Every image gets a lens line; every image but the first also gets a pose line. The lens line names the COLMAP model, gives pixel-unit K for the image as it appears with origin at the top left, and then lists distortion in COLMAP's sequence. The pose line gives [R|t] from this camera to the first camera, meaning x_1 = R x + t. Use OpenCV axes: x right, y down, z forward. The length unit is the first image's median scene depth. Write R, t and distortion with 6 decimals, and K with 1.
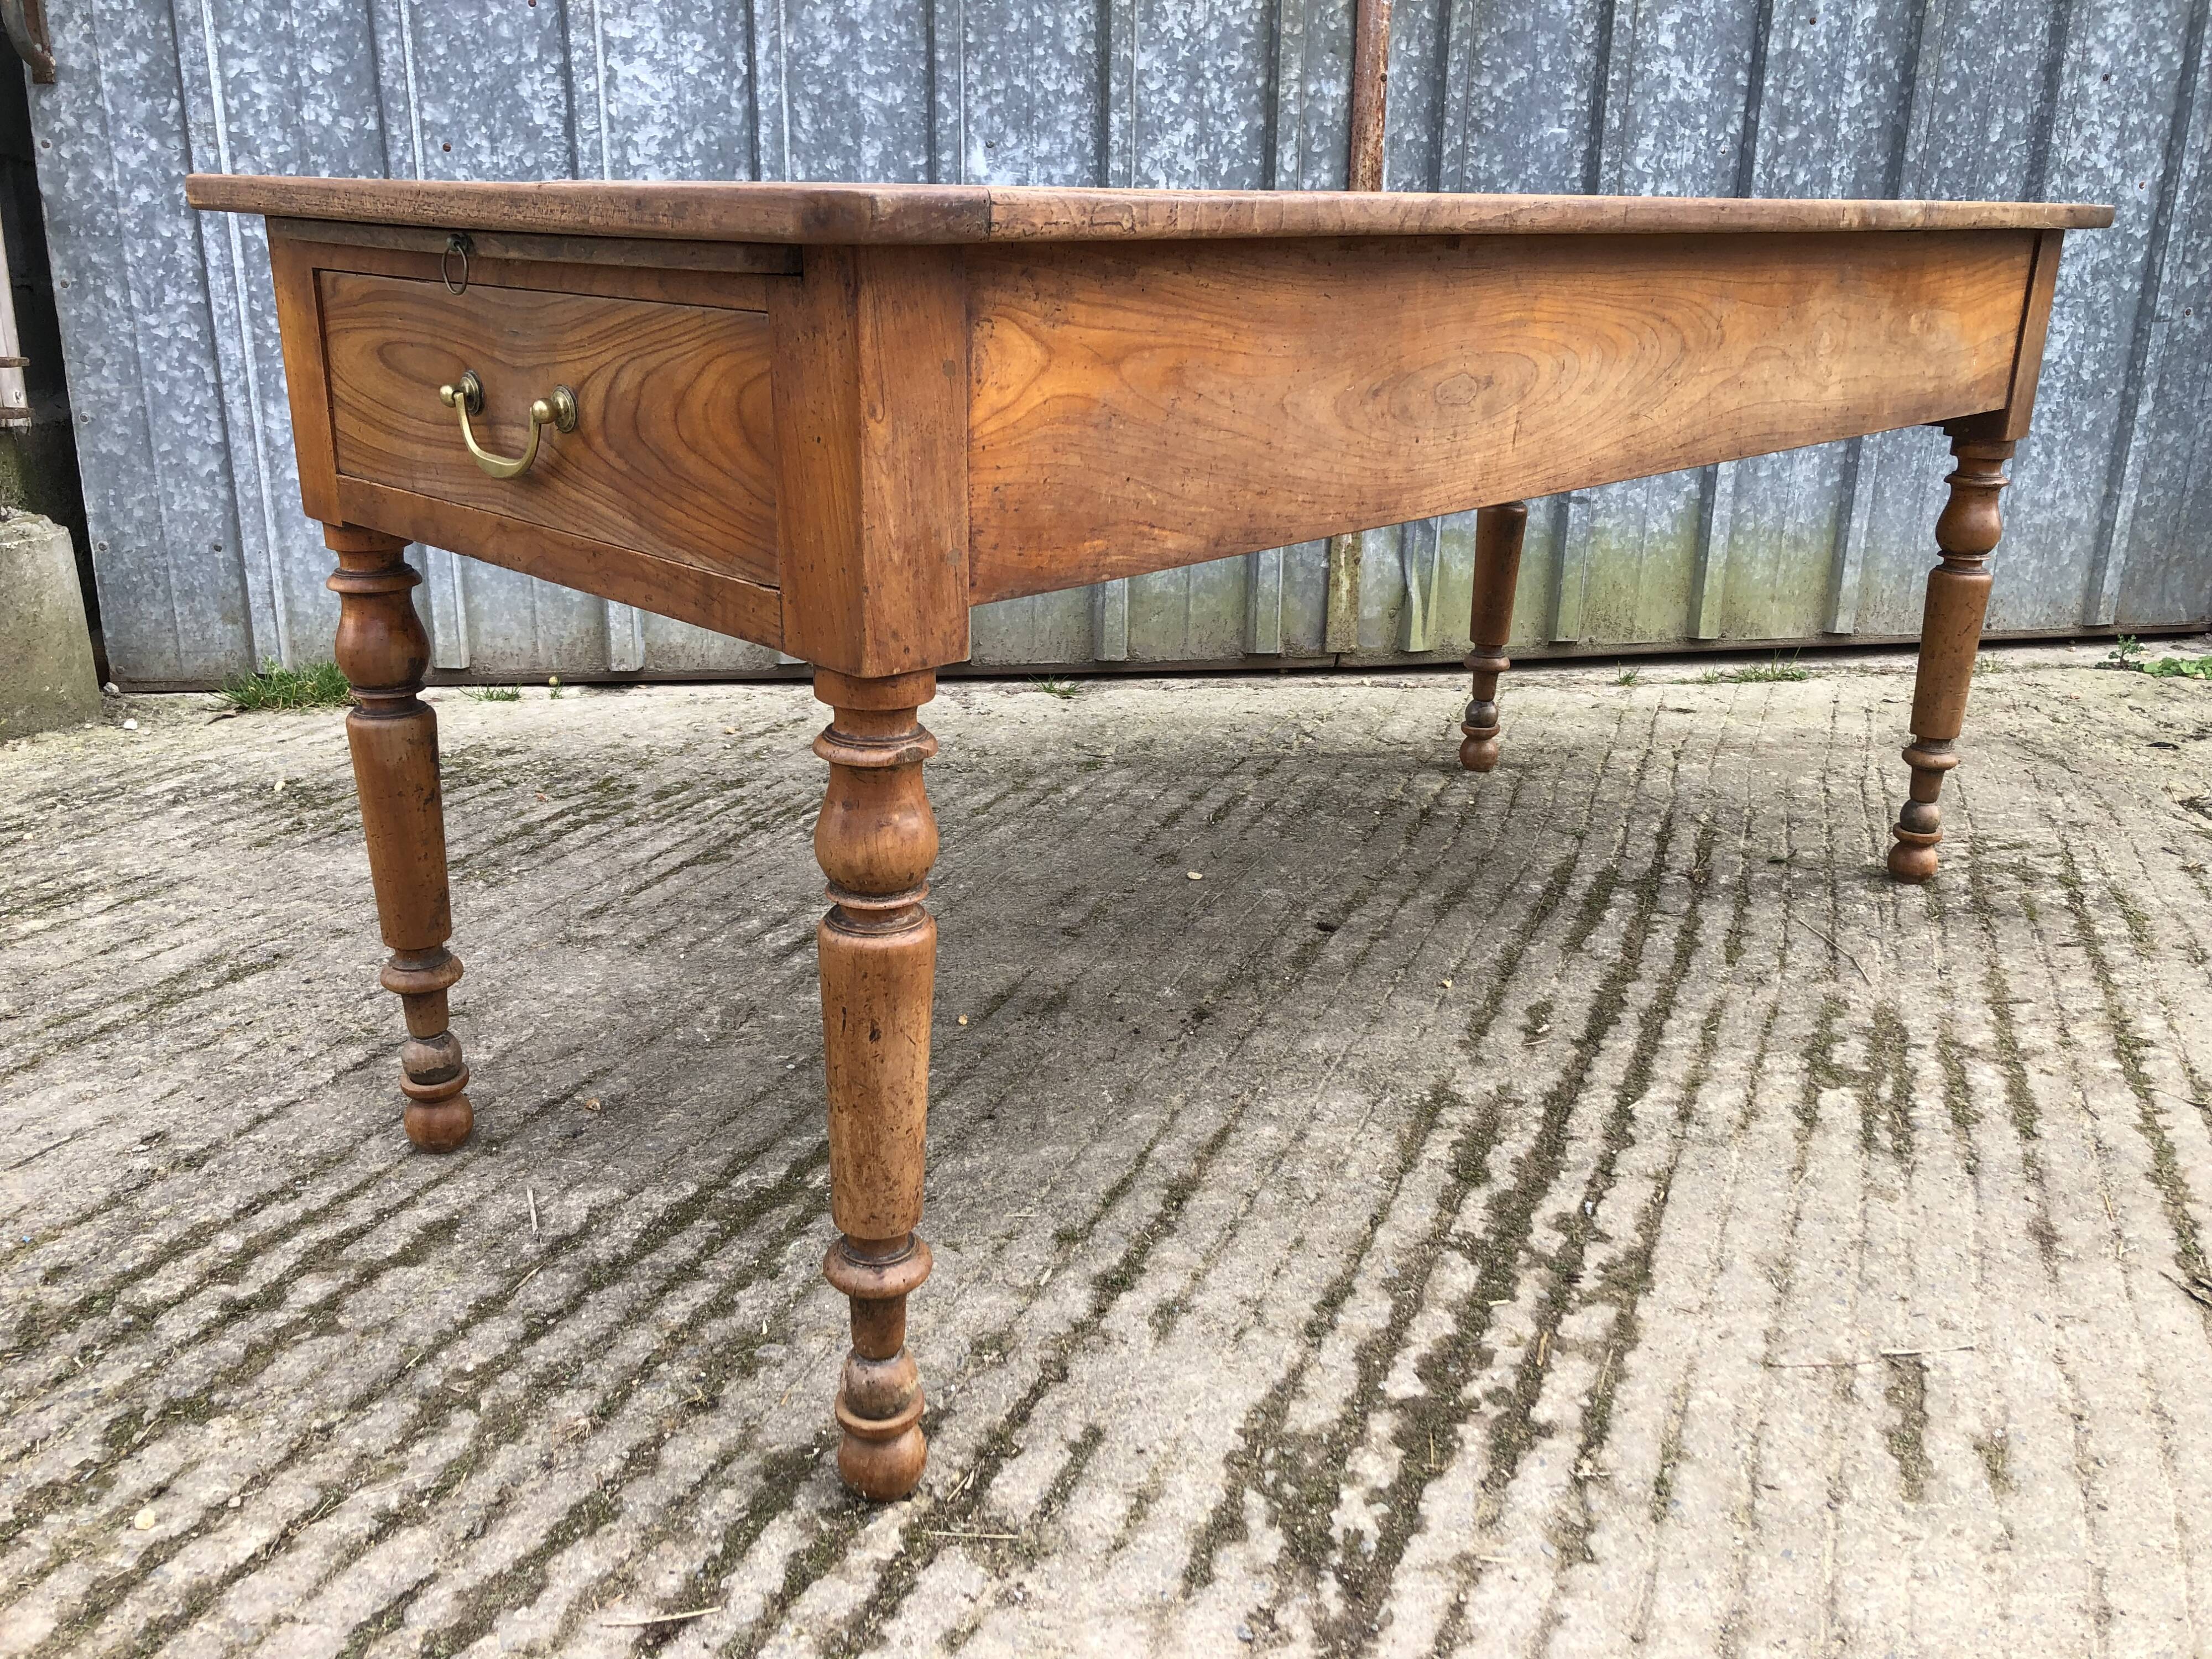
lens RADIAL K [[1812.6, 0, 1087.0], [0, 1812.6, 806.0], [0, 0, 1]] dist [-0.000042, 0.026795]
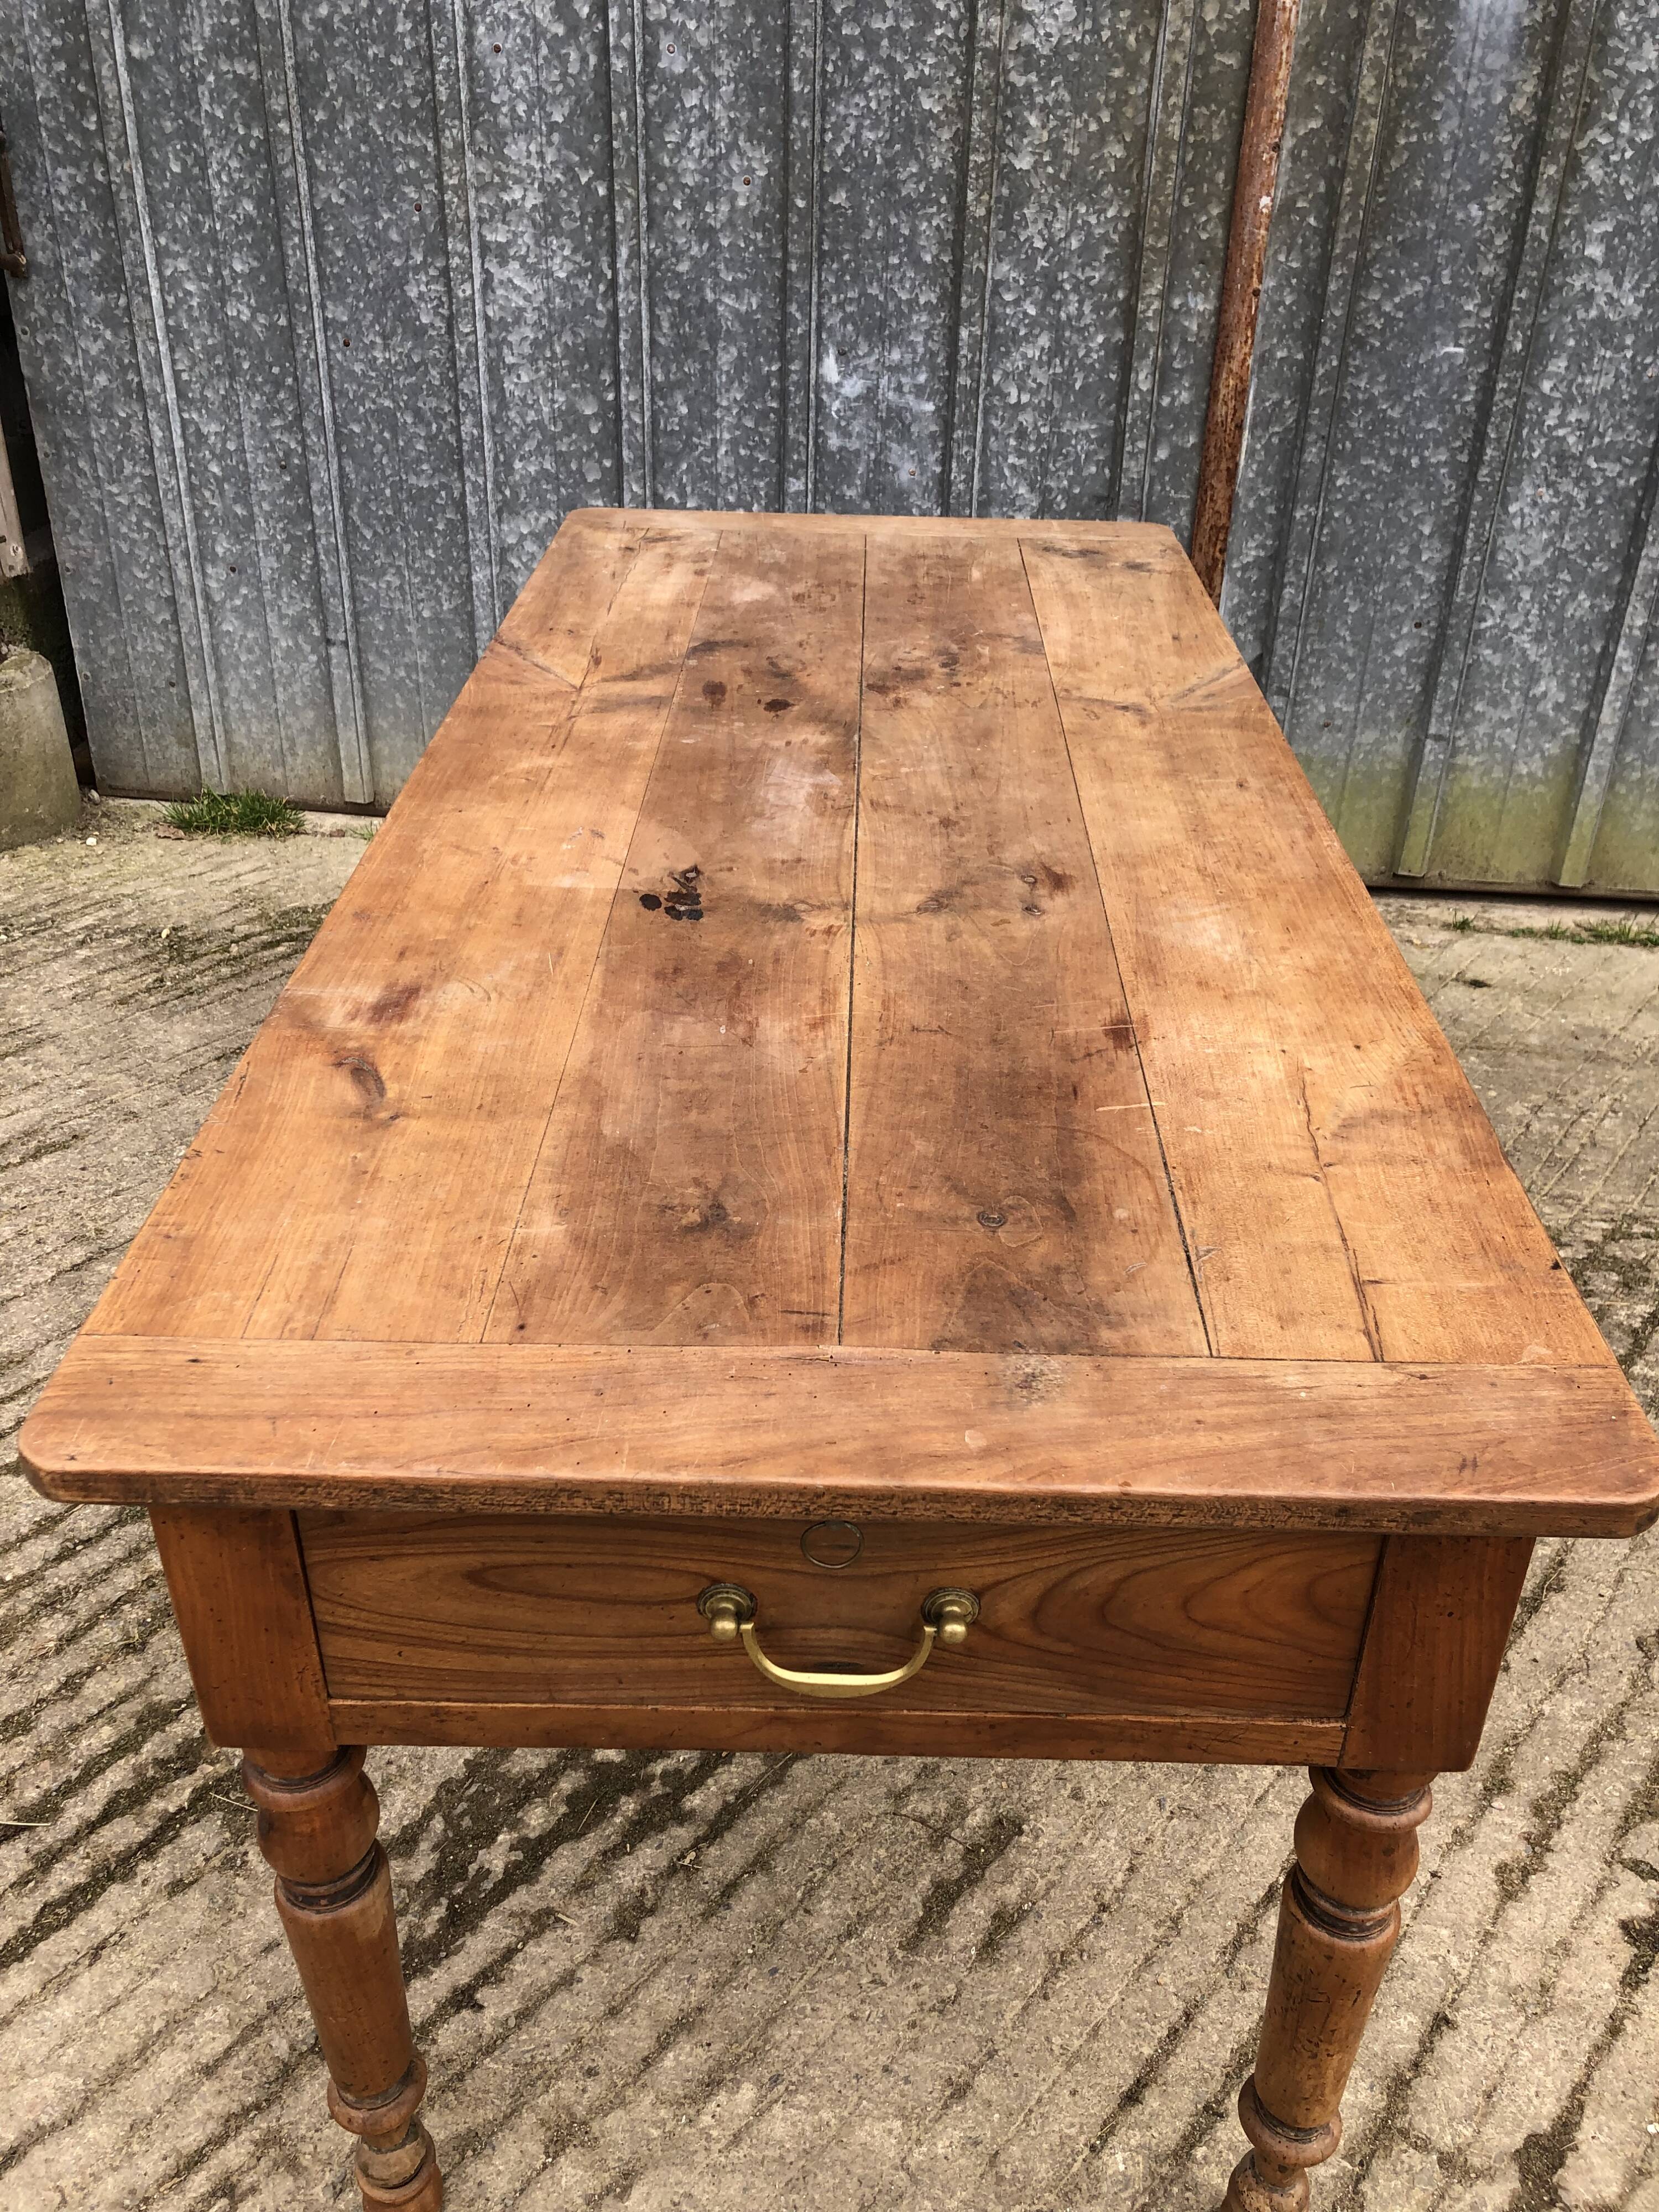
lens RADIAL K [[1812.6, 0, 827.4], [0, 1812.6, 1092.7], [0, 0, 1]] dist [-0.000042, 0.026795]
pose [[0.958502, 0.152675, -0.240758, 0.256428], [-0.096356, 0.968305, 0.230434, -0.205044], [0.268309, -0.197673, 0.942834, -0.041929]]
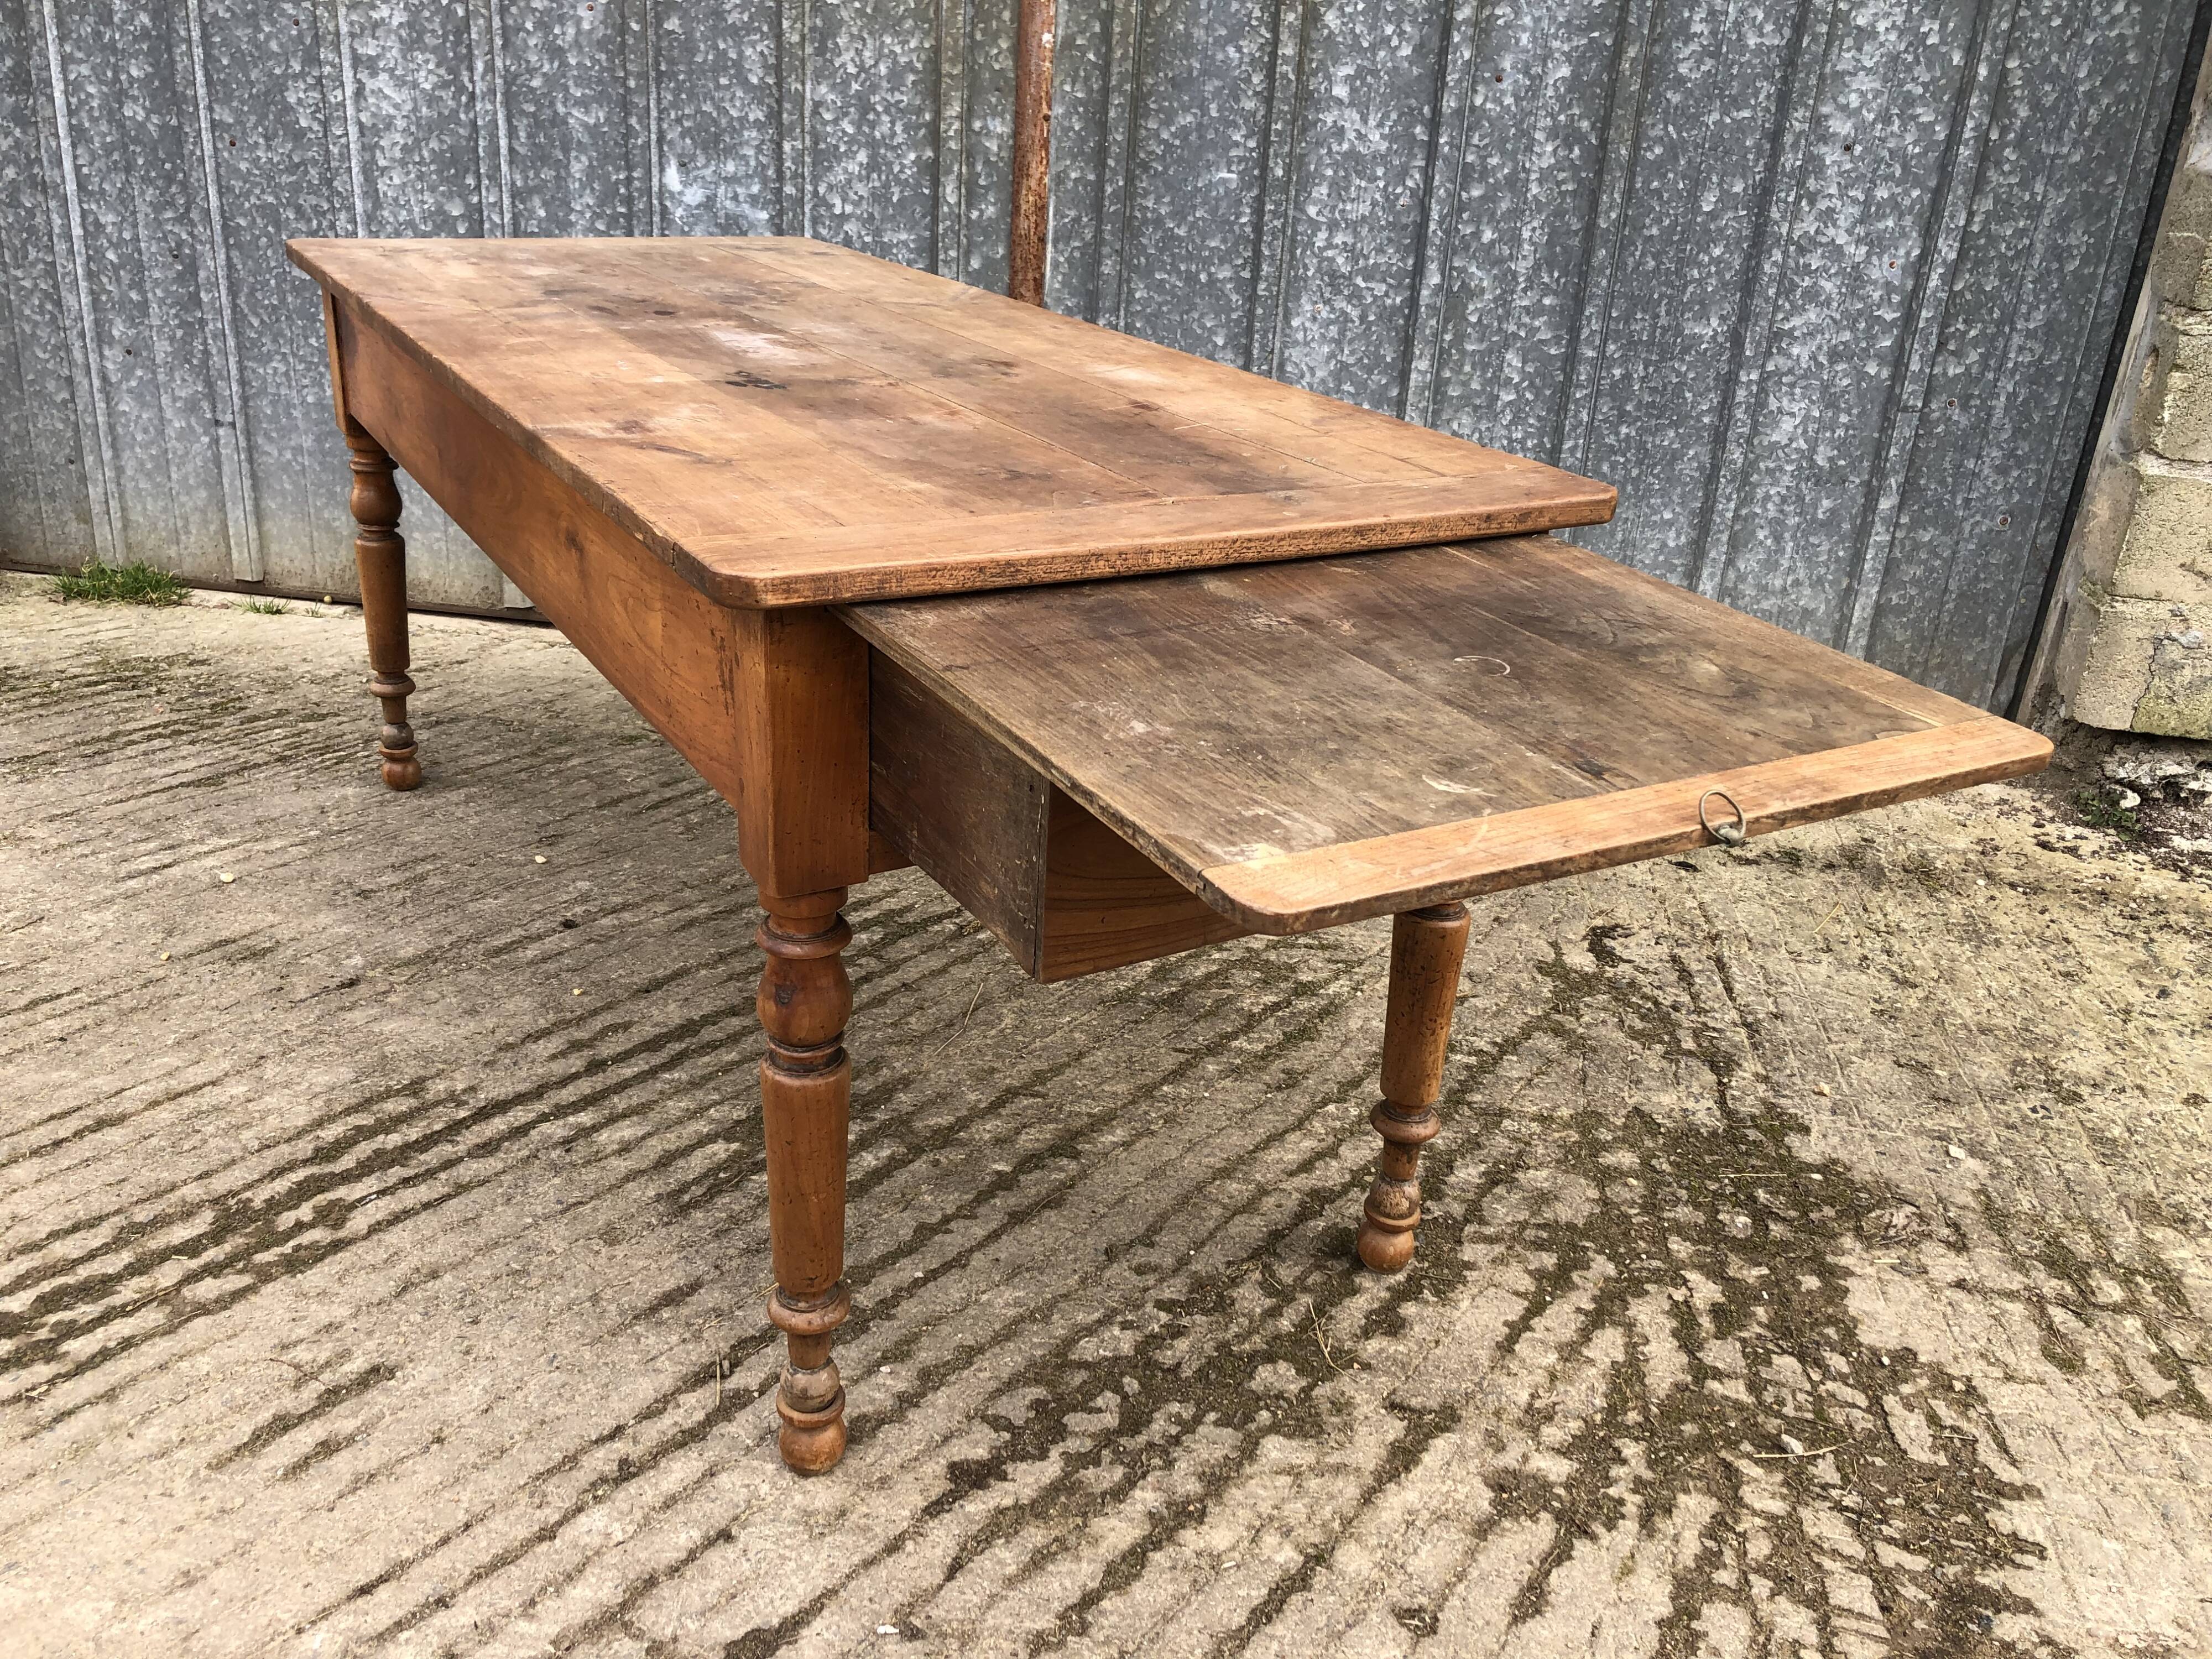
lens RADIAL K [[1812.6, 0, 1101.8], [0, 1812.6, 806.4], [0, 0, 1]] dist [-0.000042, 0.026795]
pose [[0.958895, 0.145378, -0.243692, 0.537589], [-0.128335, 0.988124, 0.084501, -0.109207], [0.253083, -0.049753, 0.966165, -0.019700]]
